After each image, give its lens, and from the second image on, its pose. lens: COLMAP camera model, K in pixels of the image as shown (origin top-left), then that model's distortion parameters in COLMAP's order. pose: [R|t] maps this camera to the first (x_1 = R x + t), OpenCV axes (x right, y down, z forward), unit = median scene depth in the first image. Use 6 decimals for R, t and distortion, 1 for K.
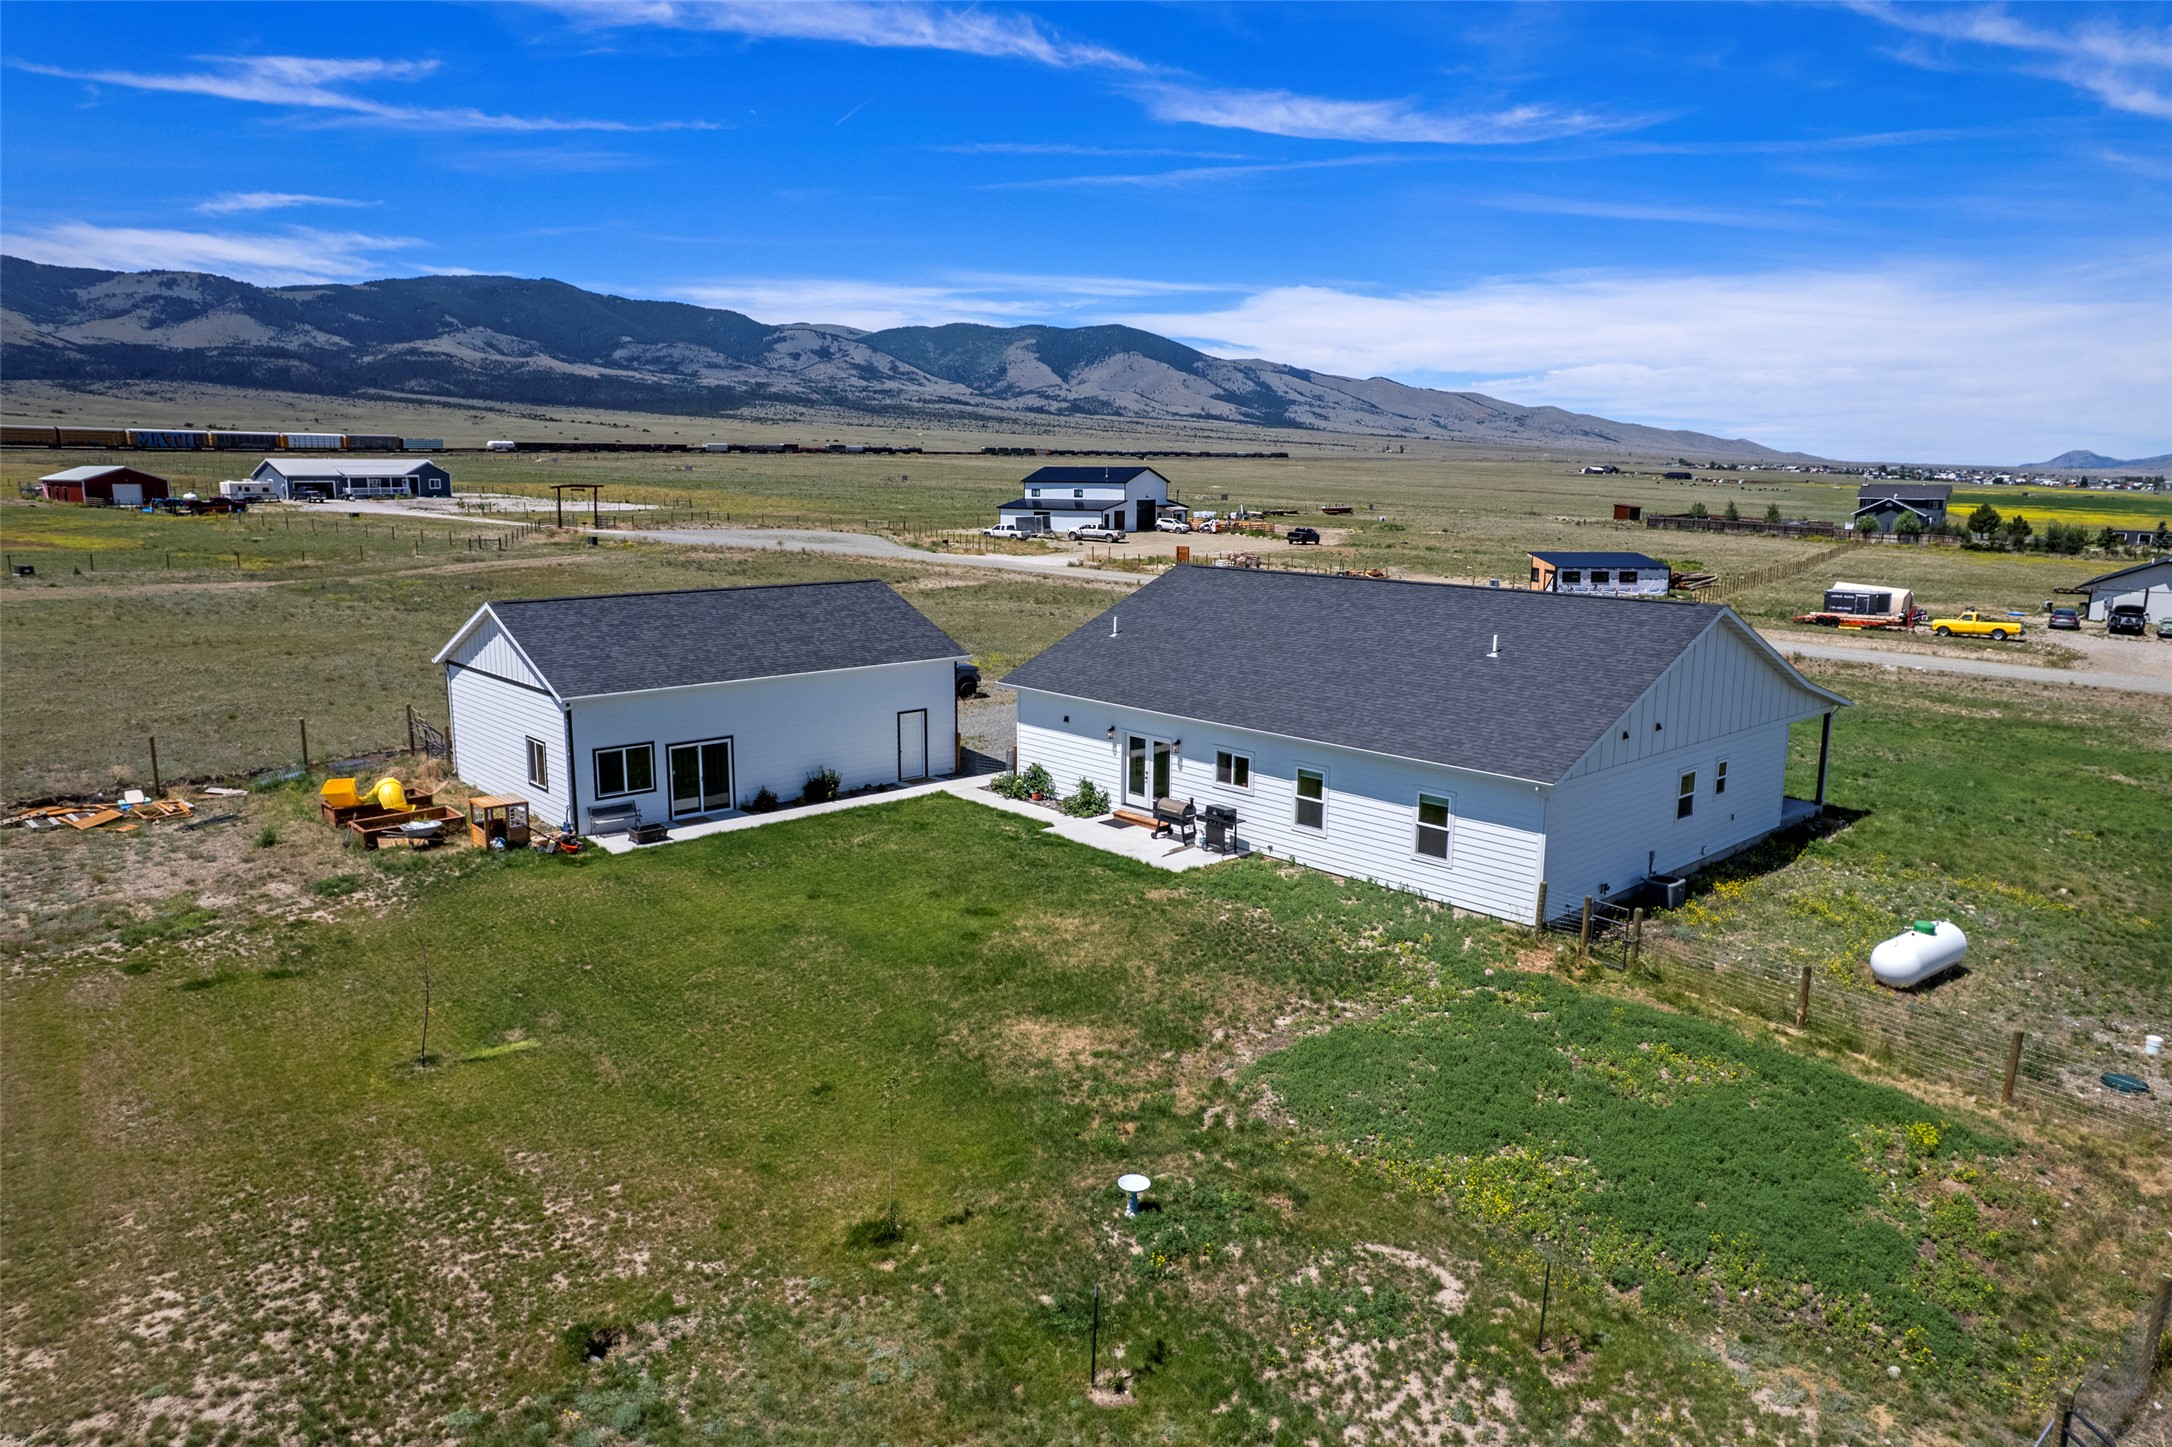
lens RADIAL K [[1387.7, 0, 1088.2], [0, 1387.7, 717.9], [0, 0, 1]] dist [-0.081247, 0.069217]
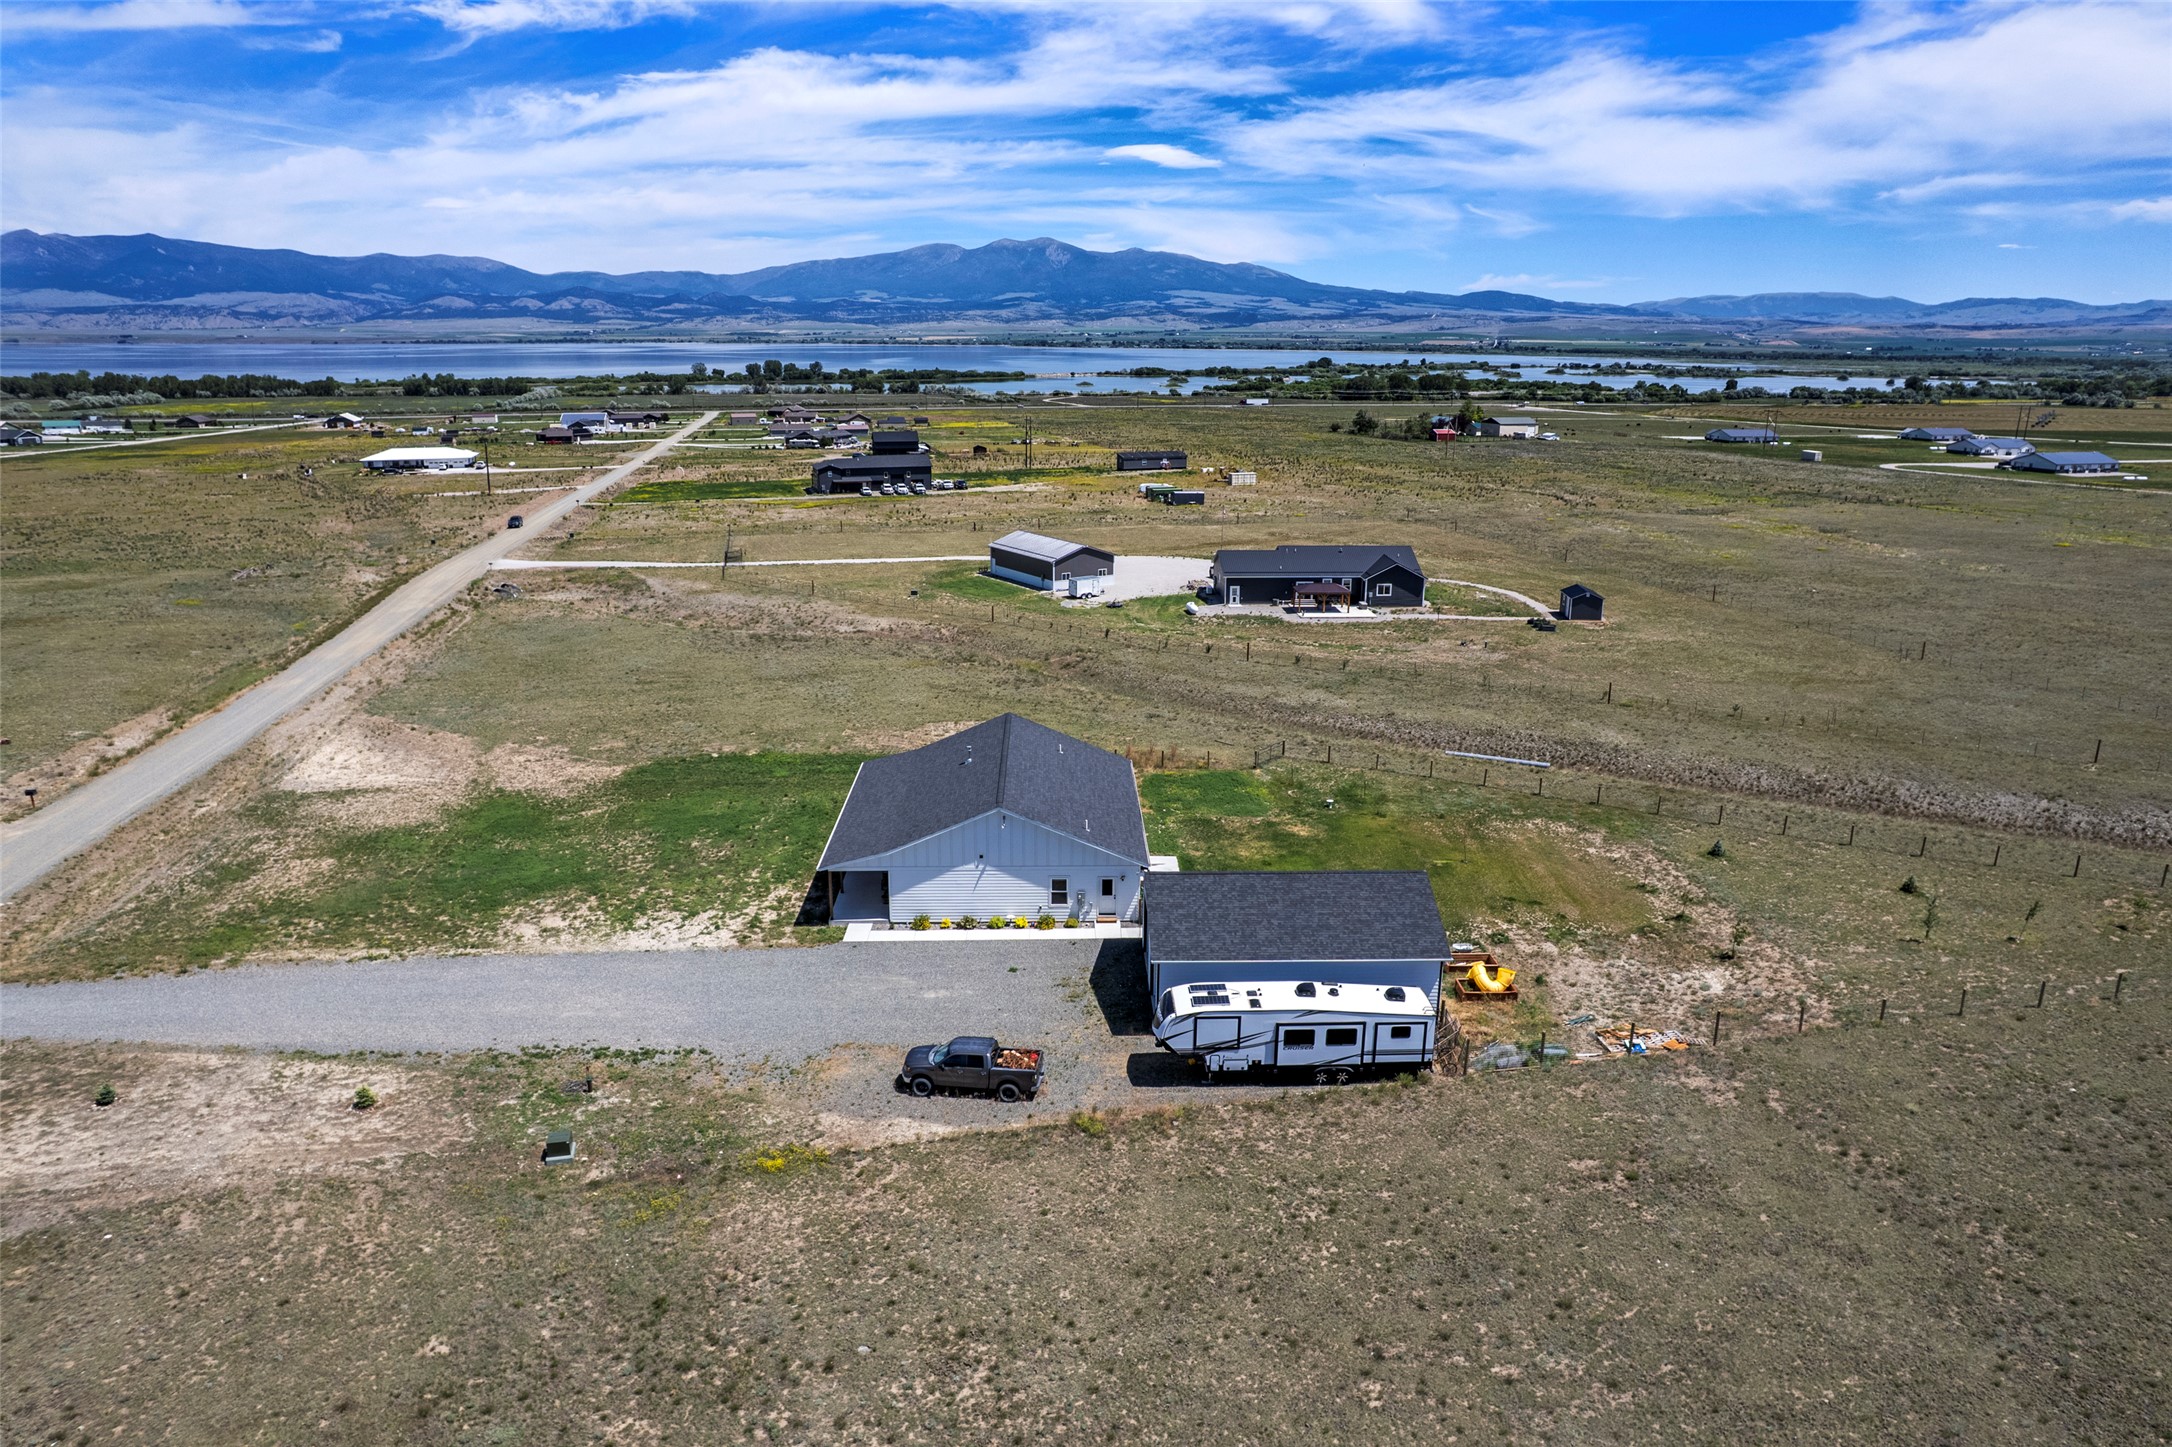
lens RADIAL K [[1395.3, 0, 1090.7], [0, 1395.3, 725.8], [0, 0, 1]] dist [-0.084921, 0.078606]
pose [[-0.757155, -0.188568, 0.625426, -0.180696], [0.102028, 0.911541, 0.398350, -0.149690], [-0.645218, 0.365423, -0.670939, 0.365274]]
